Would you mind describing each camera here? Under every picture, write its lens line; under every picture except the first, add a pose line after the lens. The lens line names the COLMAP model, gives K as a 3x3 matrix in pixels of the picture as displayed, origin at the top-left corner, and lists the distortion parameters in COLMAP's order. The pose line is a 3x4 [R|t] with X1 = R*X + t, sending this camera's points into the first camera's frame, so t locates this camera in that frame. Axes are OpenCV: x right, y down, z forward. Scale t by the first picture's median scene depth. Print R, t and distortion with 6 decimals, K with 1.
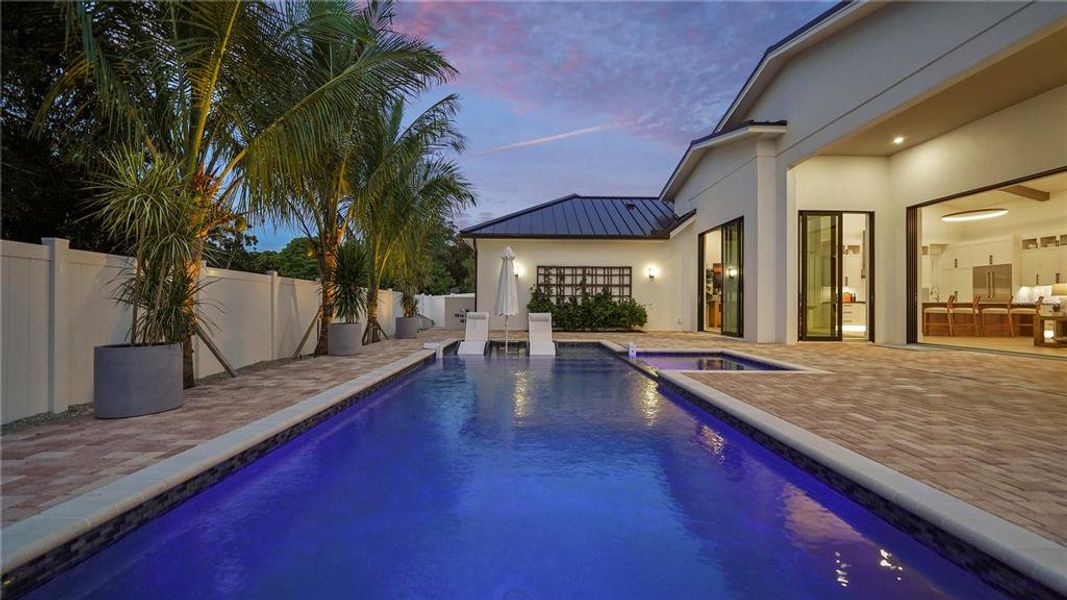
lens RADIAL K [[397.1, 0, 533.5], [0, 397.1, 300.0], [0, 0, 1]] dist [-0.009257, 0.000070]
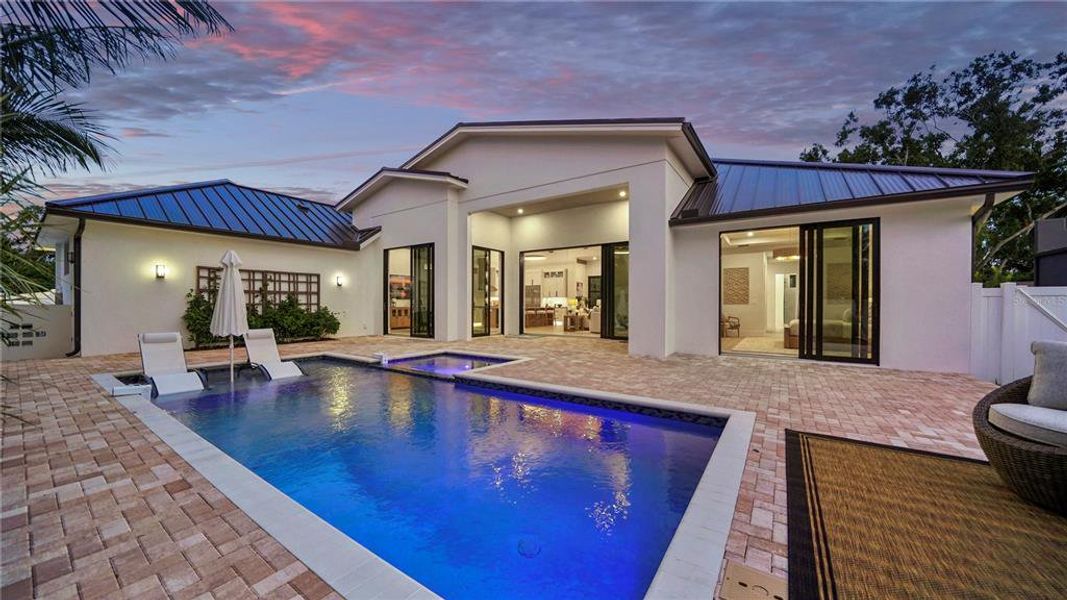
lens RADIAL K [[365.8, 0, 530.9], [0, 365.8, 306.9], [0, 0, 1]] dist [-0.023078, 0.002070]
pose [[0.574787, -0.012425, 0.818209, -0.196805], [-0.004918, 0.999814, 0.018638, -0.022529], [-0.818288, -0.014737, 0.574619, 0.051375]]
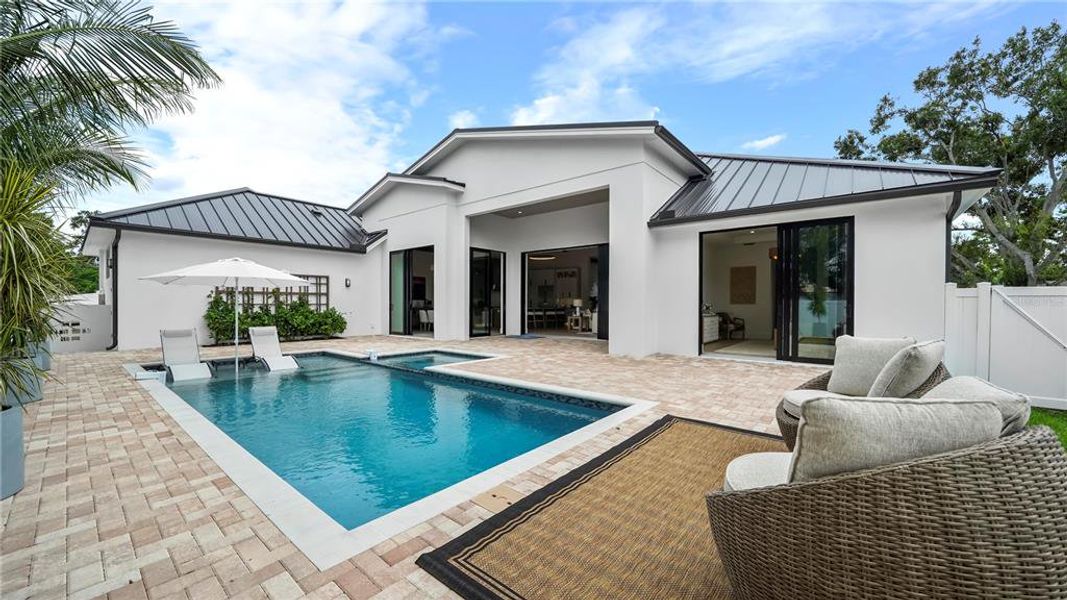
lens RADIAL K [[387.5, 0, 531.3], [0, 387.5, 308.3], [0, 0, 1]] dist [-0.016625, 0.000197]
pose [[0.644235, -0.011717, 0.764738, -0.191140], [-0.005187, 0.999793, 0.019688, -0.023026], [-0.764810, -0.016651, 0.644040, -0.061048]]
